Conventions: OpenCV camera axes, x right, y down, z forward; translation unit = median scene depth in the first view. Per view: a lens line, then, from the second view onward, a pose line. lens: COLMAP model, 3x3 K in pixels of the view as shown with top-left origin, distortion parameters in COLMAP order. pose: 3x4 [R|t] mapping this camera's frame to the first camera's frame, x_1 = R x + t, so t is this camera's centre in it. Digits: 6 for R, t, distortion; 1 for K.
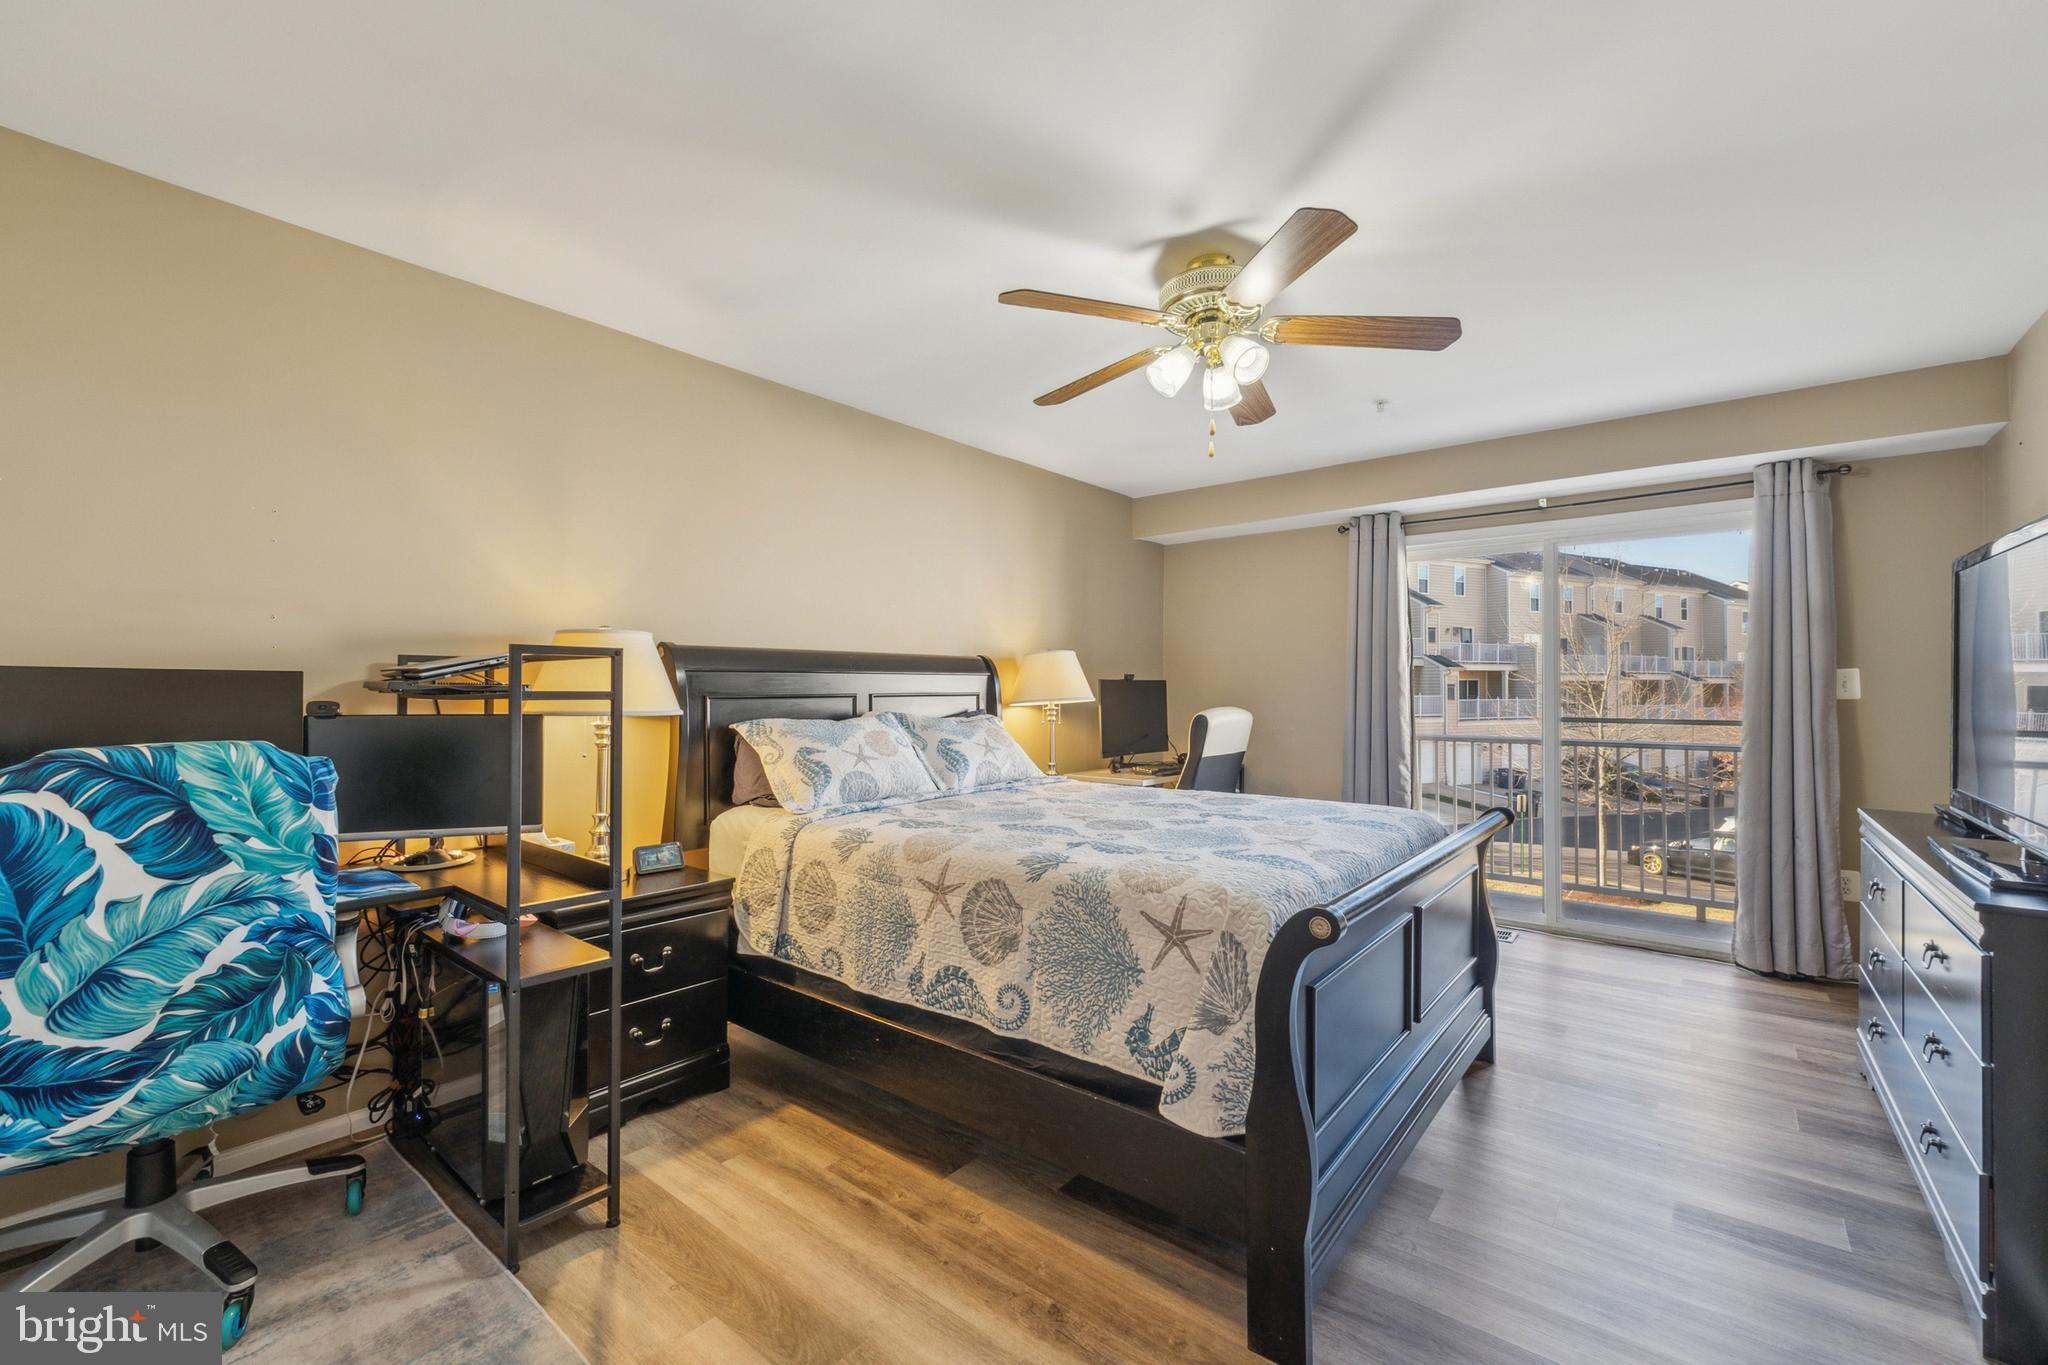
lens RADIAL K [[849.3, 0, 1024.2], [0, 849.3, 678.4], [0, 0, 1]] dist [0.002294, -0.000703]
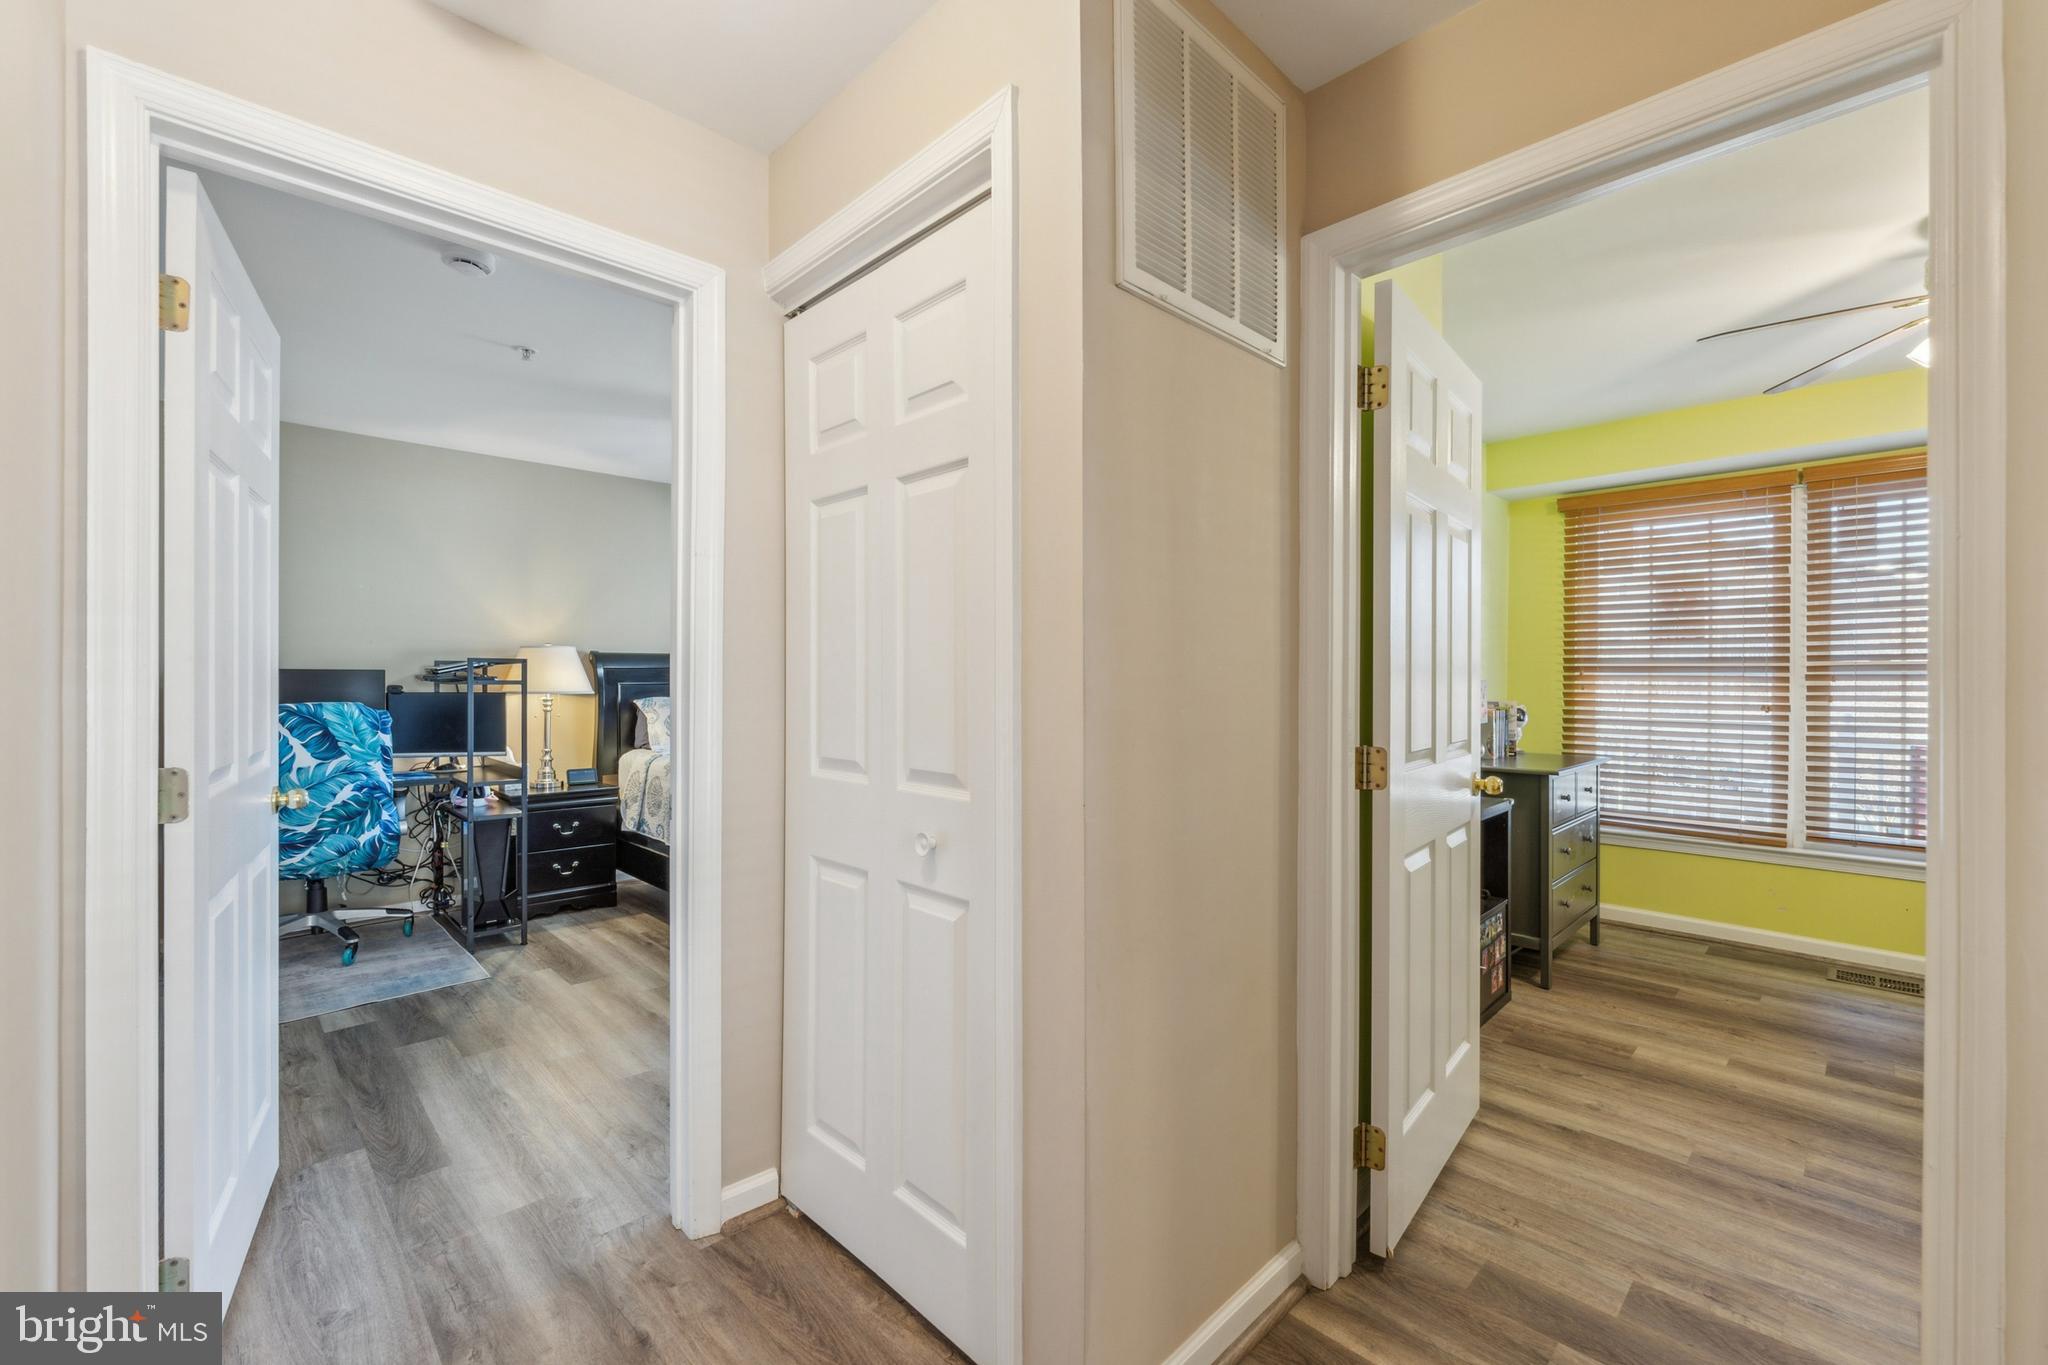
lens RADIAL K [[849.3, 0, 1020.9], [0, 849.3, 680.2], [0, 0, 1]] dist [0.002294, -0.000703]
pose [[0.993195, 0.001762, -0.116448, 1.053113], [0.000131, 0.999868, 0.016241, -0.019933], [0.116461, -0.016146, 0.993064, -0.977968]]
